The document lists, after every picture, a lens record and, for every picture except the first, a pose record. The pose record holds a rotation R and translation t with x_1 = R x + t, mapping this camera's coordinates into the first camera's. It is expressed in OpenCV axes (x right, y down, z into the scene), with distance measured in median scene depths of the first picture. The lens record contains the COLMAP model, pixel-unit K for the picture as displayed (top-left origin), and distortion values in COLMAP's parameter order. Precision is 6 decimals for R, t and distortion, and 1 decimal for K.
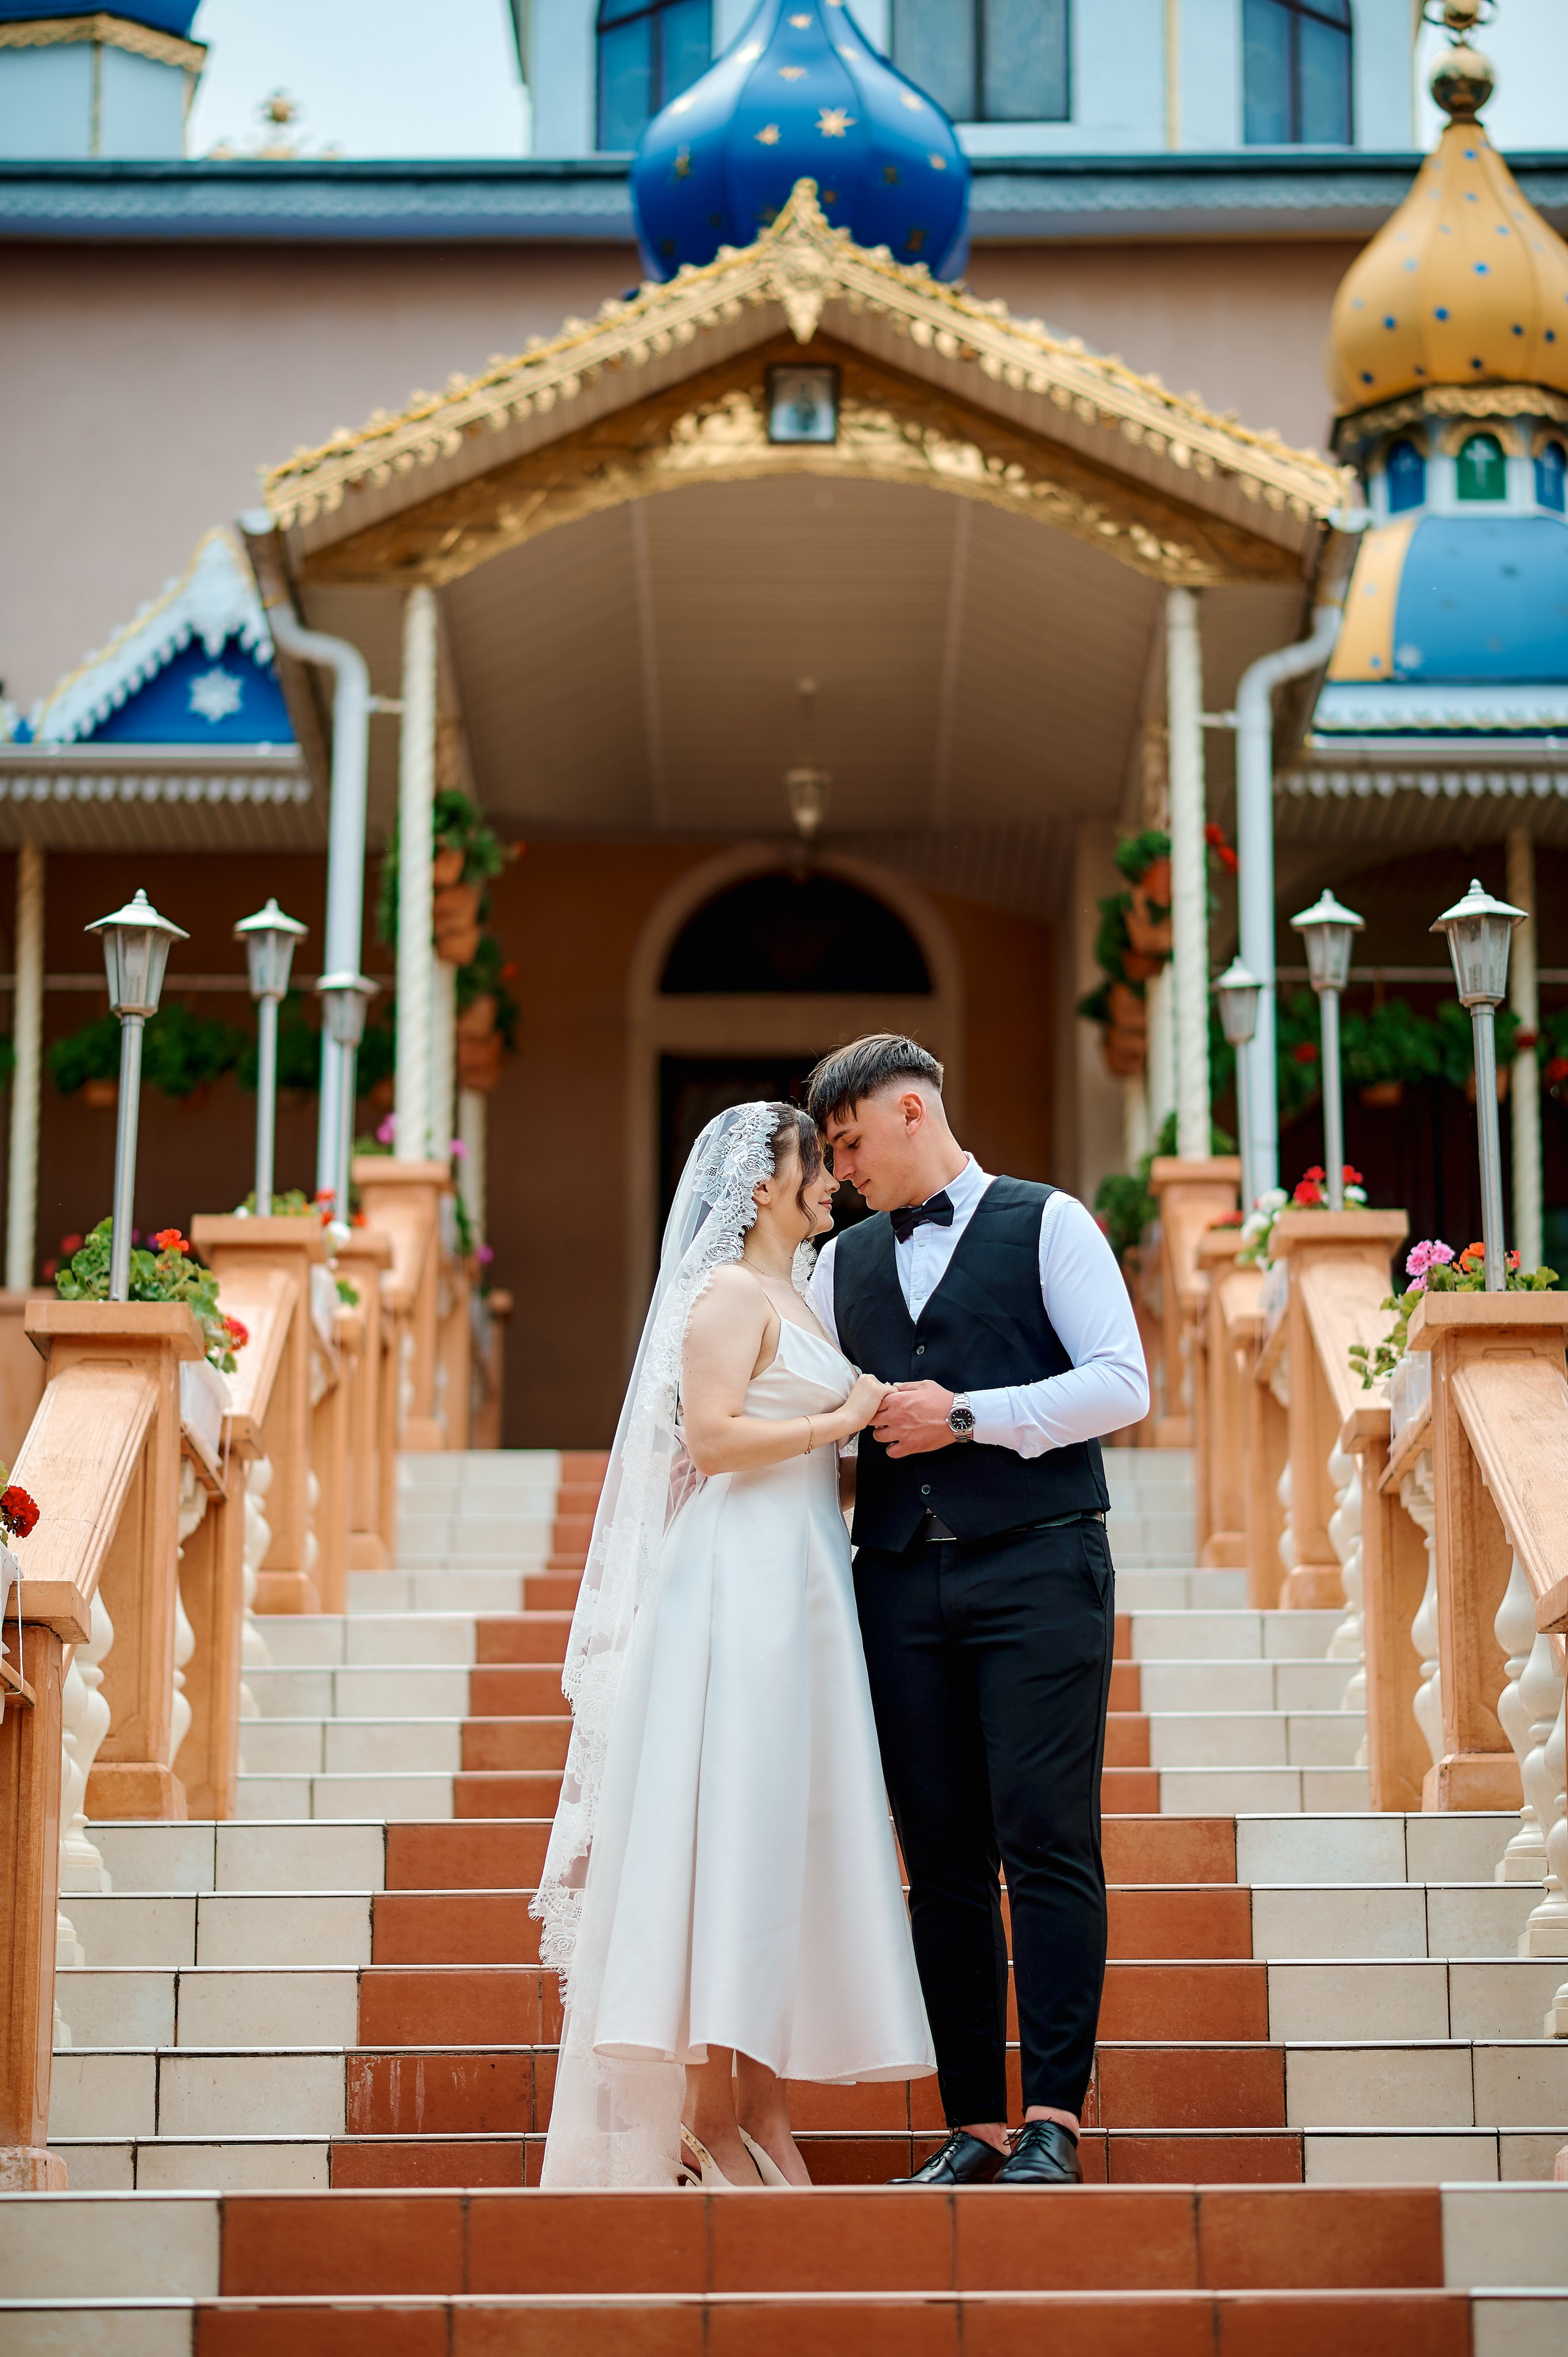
lens RADIAL K [[5617.6, 0, 781.0], [0, 5617.6, 1180.1], [0, 0, 1]] dist [0.009556, 0.598272]
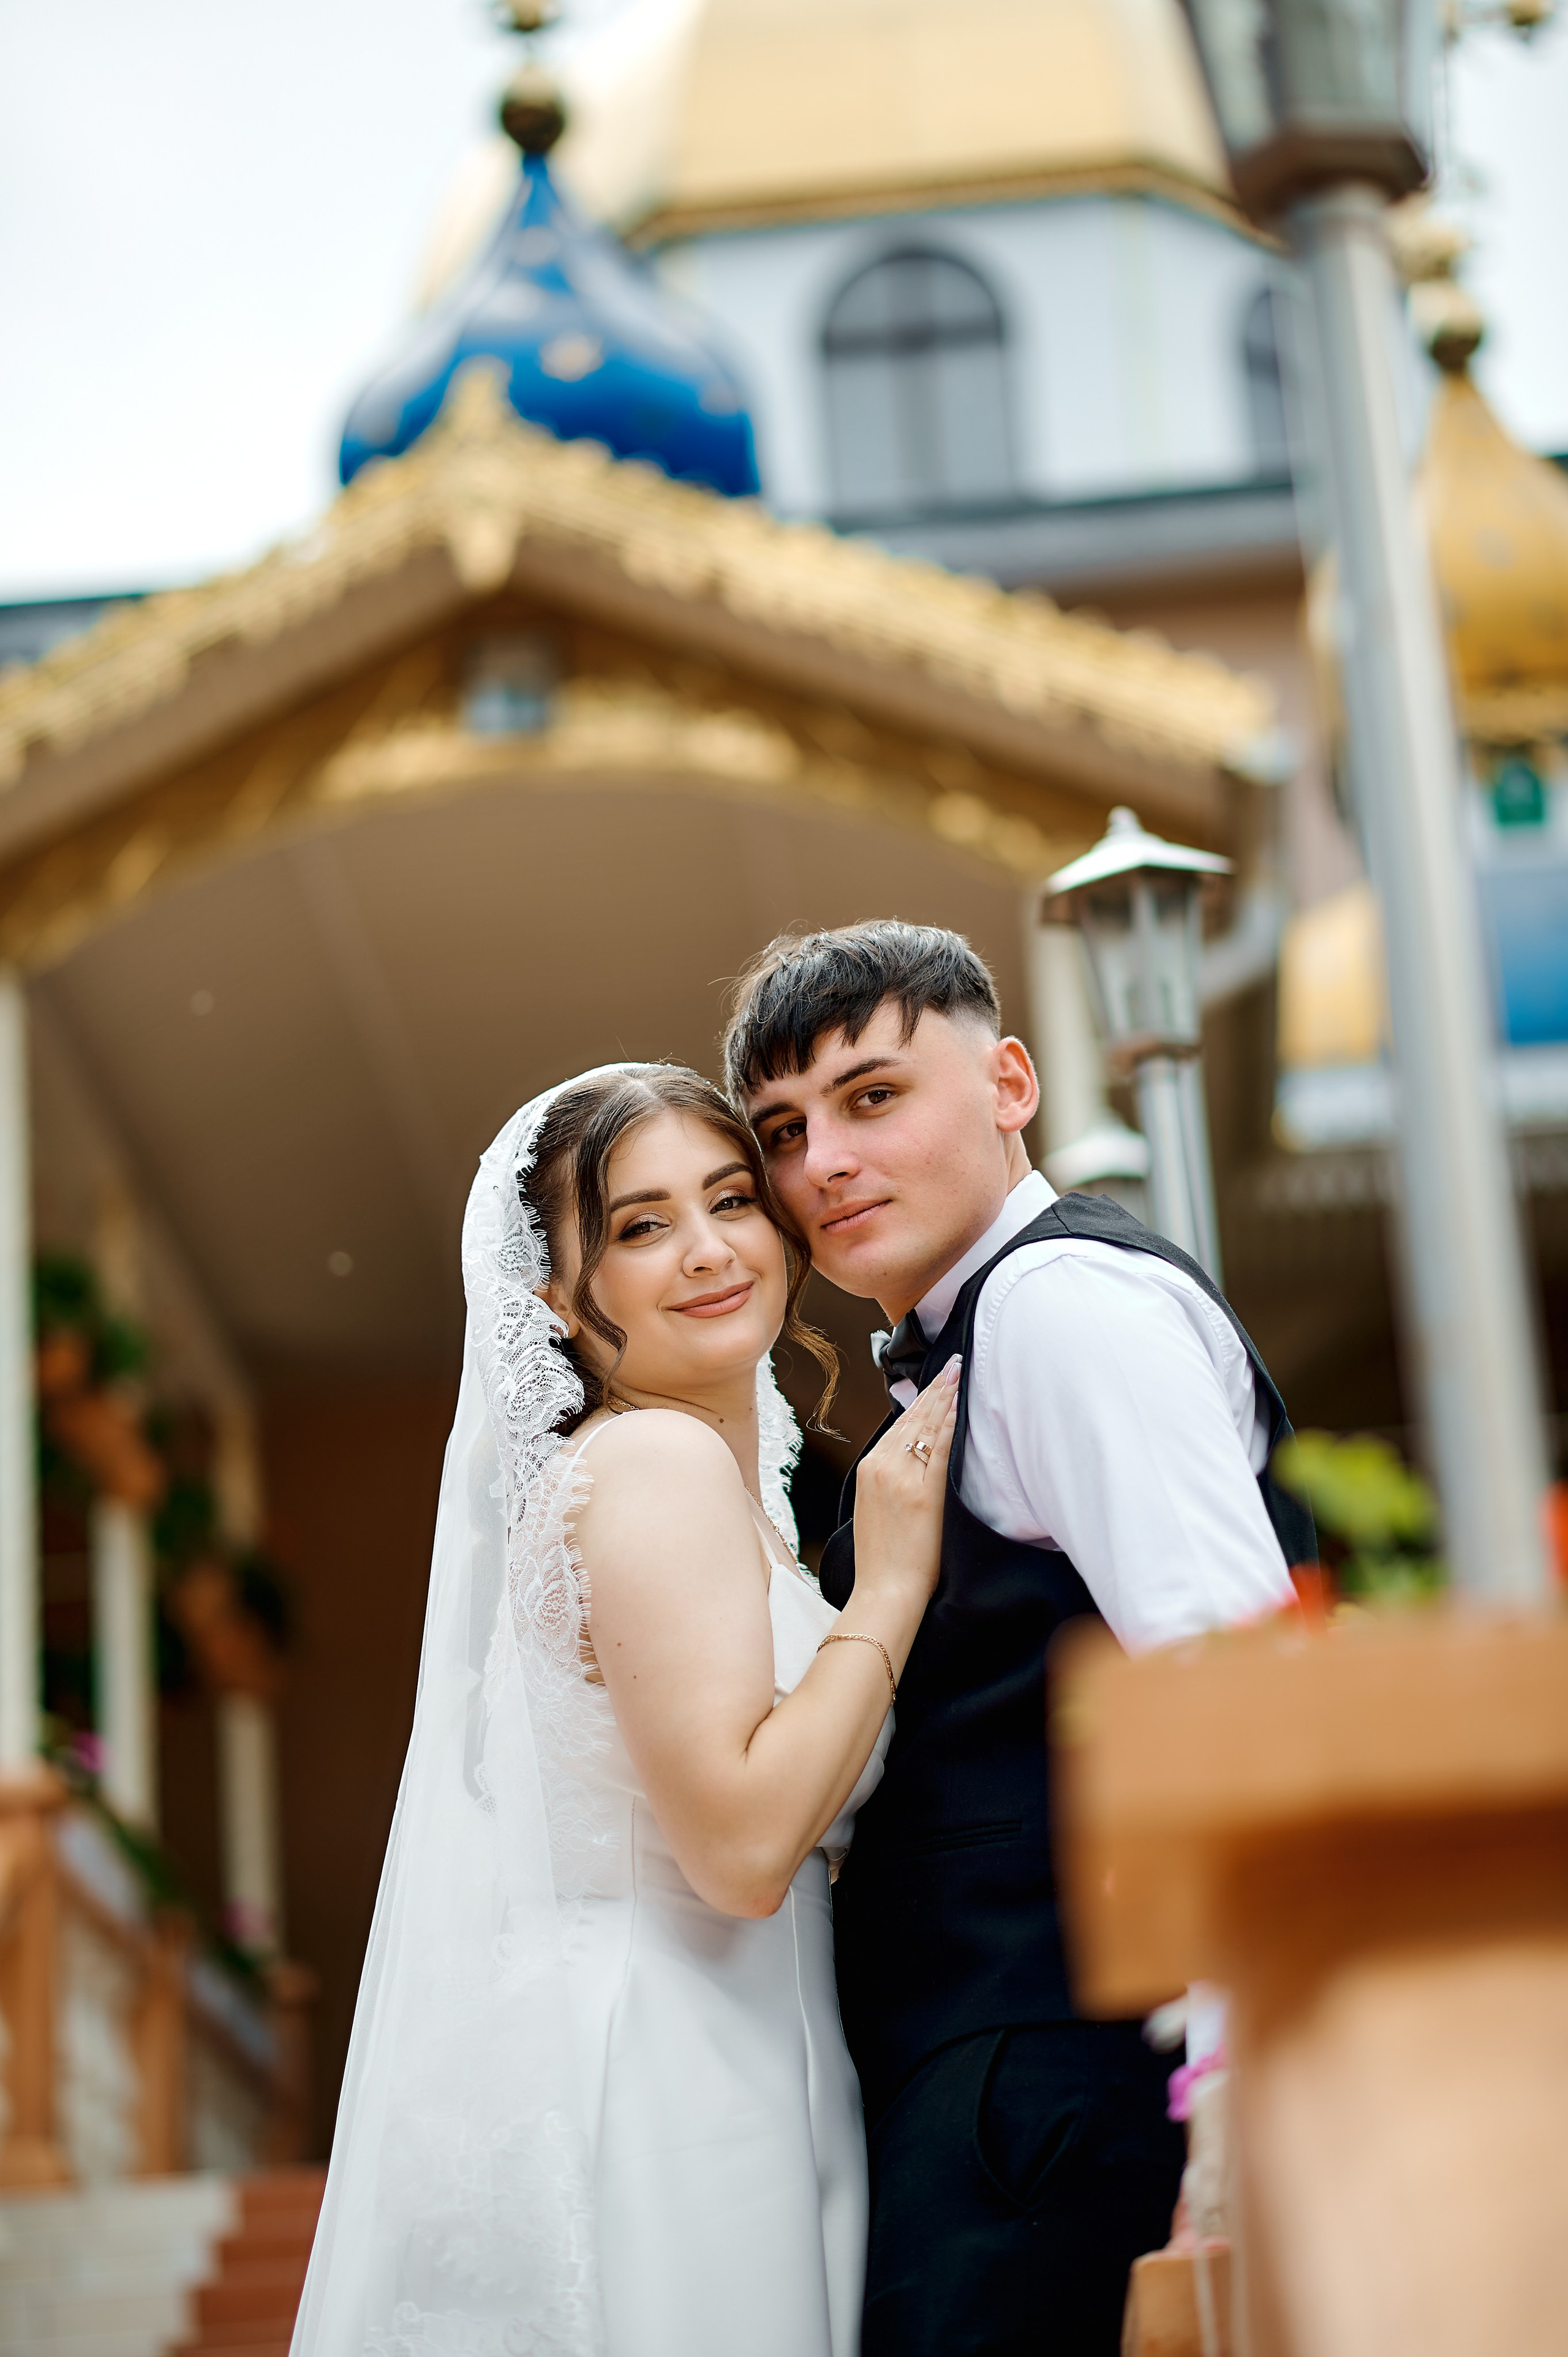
lens RADIAL K [[5600.1, 0, 782.7], [0, 5600.1, 1274.0], [0, 0, 1]] dist [0.087360, 0.228136]
pose [[0.995452, -0.085933, -0.041114, 0.063255], [0.080855, 0.990376, -0.112329, 0.021392], [0.050371, 0.108494, 0.992820, 0.299905]]
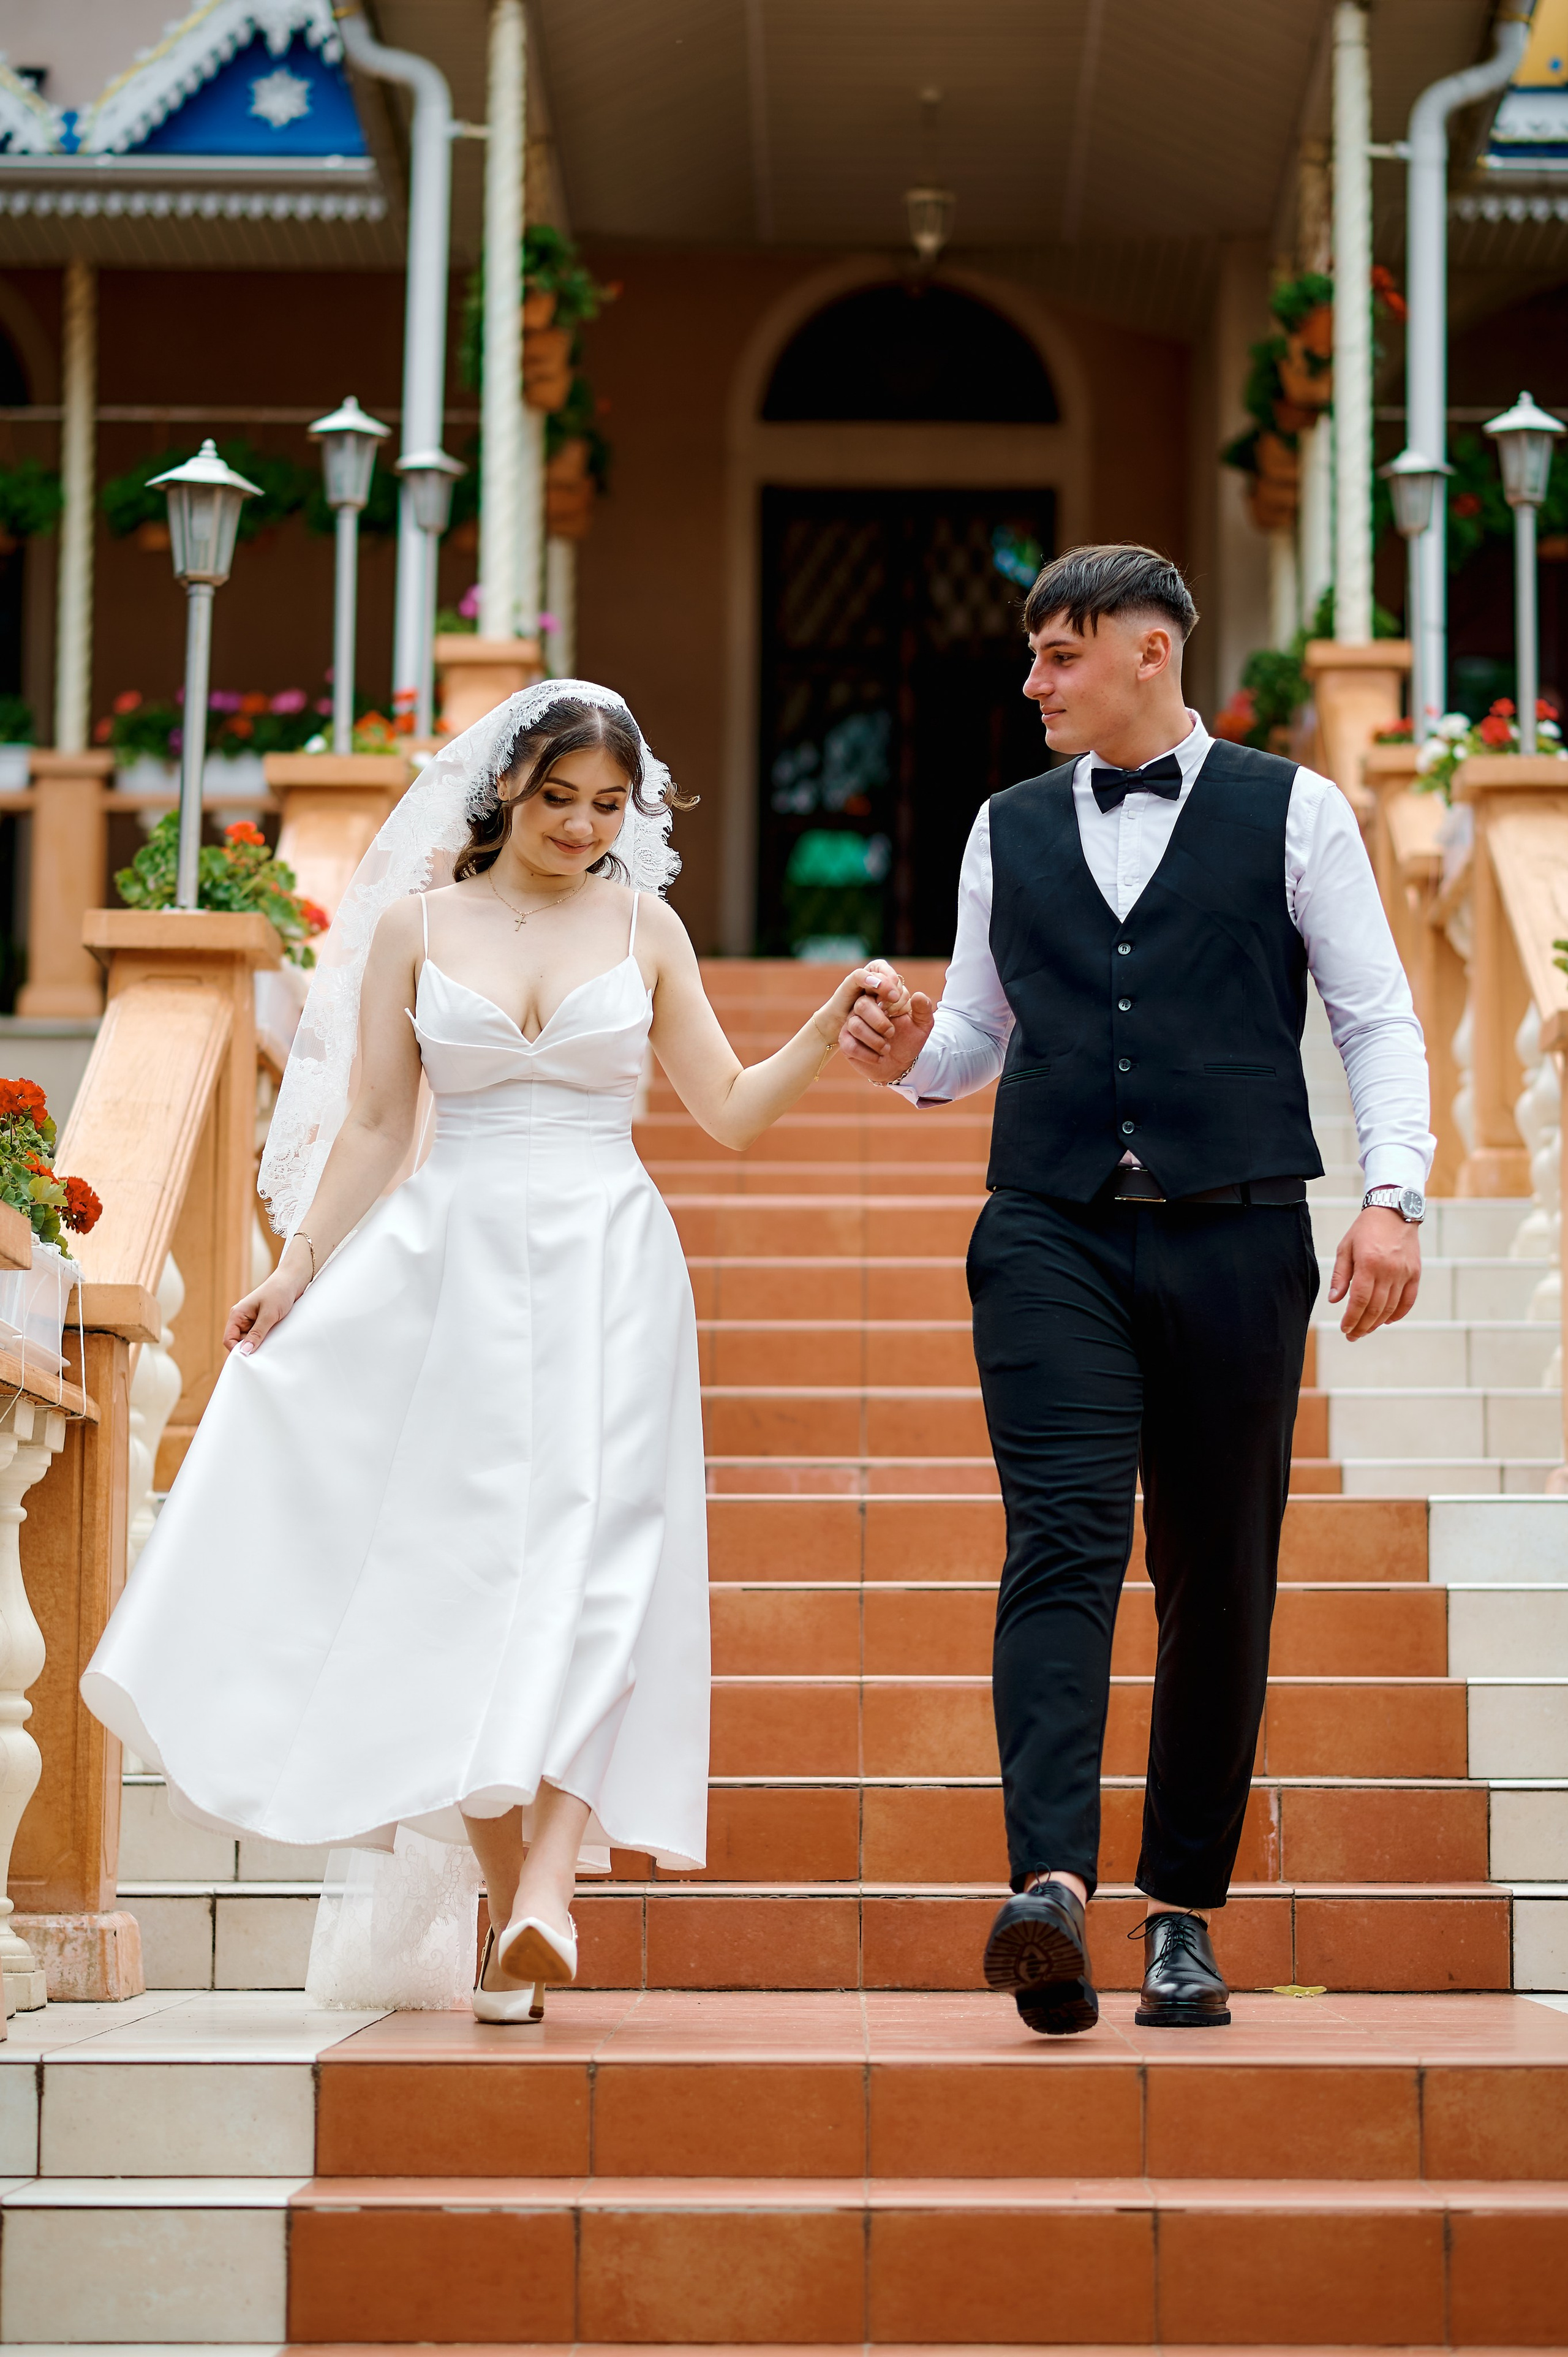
lens RADIAL K [[5879.2, 0, 781.0], [0, 5879.2, 1214.2], [0, 0, 1]] dist [0.027601, 0.502783]
pose [[0.999872, 0.007572, -0.014081, -0.005399], [-0.005874, 0.993118, 0.116969, -0.022538], [0.014870, -0.116871, 0.993036, 0.036619]]
